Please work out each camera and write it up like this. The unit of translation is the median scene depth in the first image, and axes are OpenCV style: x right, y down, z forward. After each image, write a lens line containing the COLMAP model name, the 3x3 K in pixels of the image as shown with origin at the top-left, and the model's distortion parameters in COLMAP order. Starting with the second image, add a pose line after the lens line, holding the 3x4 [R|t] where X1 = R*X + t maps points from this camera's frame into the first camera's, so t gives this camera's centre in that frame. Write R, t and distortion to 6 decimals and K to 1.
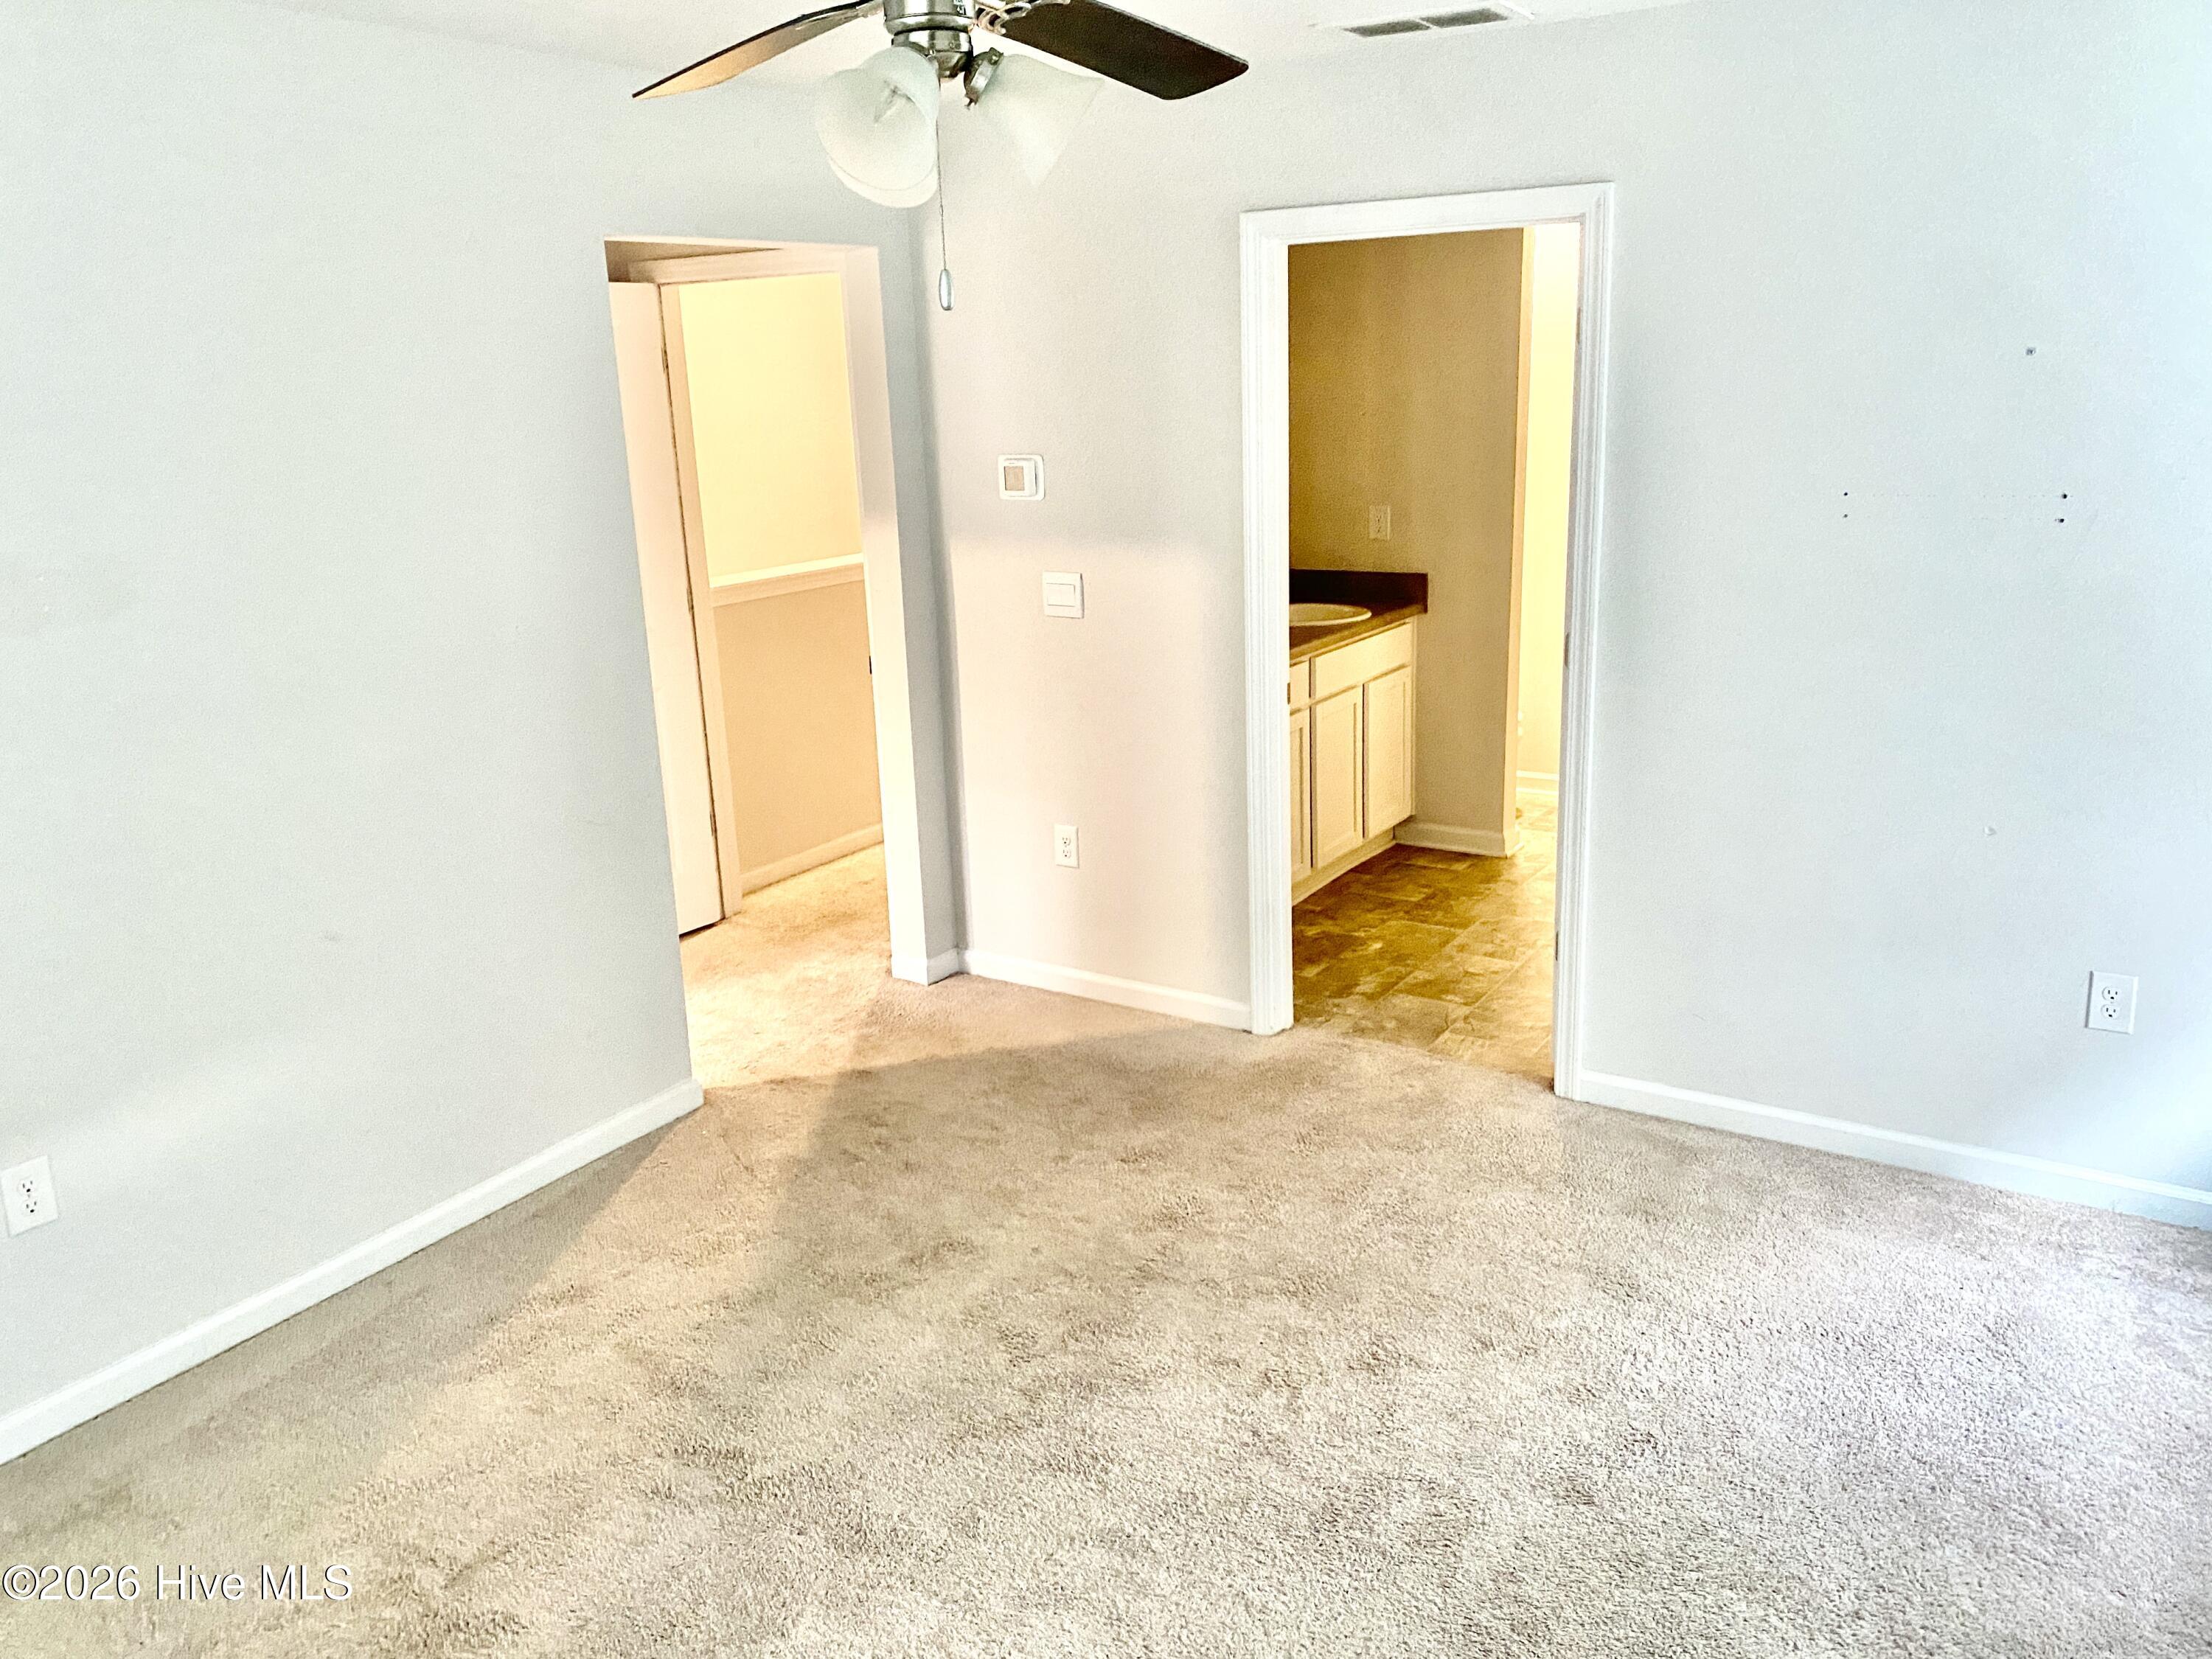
lens RADIAL K [[1686.0, 0, 1108.8], [0, 1686.0, 780.6], [0, 0, 1]] dist [0.037750, -0.000745]
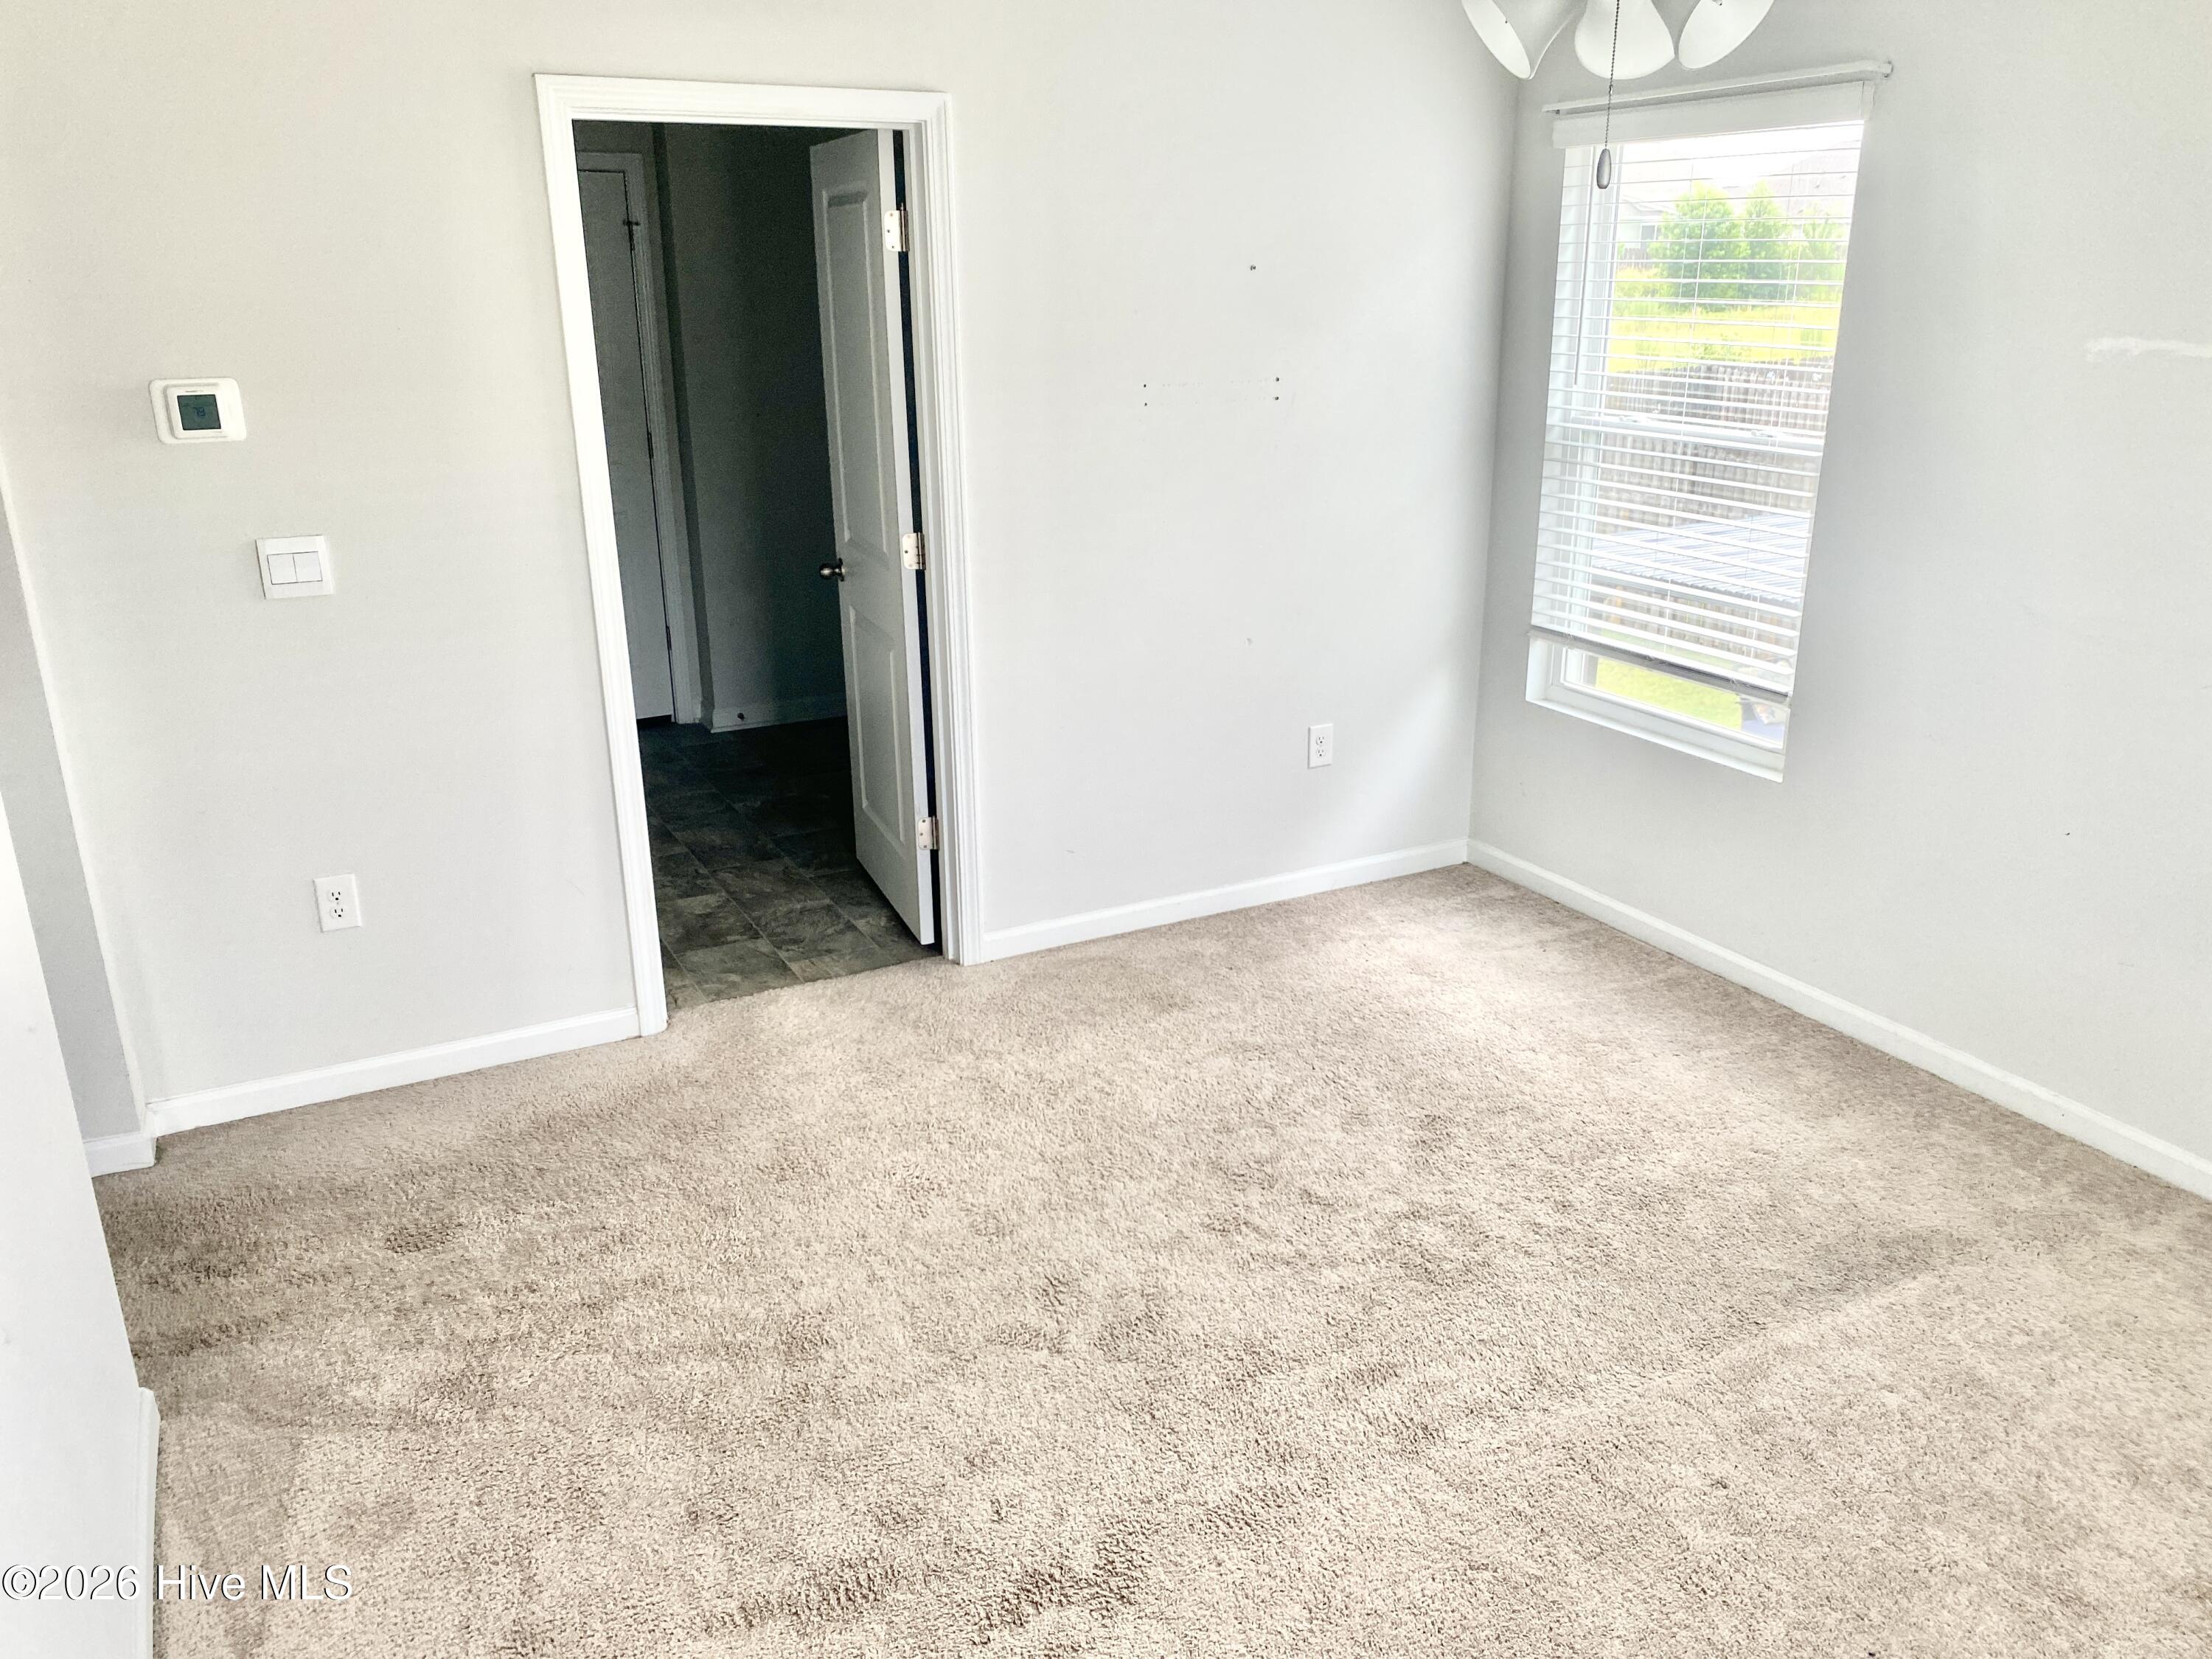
lens RADIAL K [[1687.6, 0, 1106.0], [0, 1687.6, 829.5], [0, 0, 1]] dist [0.065492, -0.000139]
pose [[0.503591, -0.256956, 0.824845, -0.599825], [0.202623, 0.963244, 0.176364, -0.075669], [-0.839845, 0.078317, 0.537146, 0.363098]]
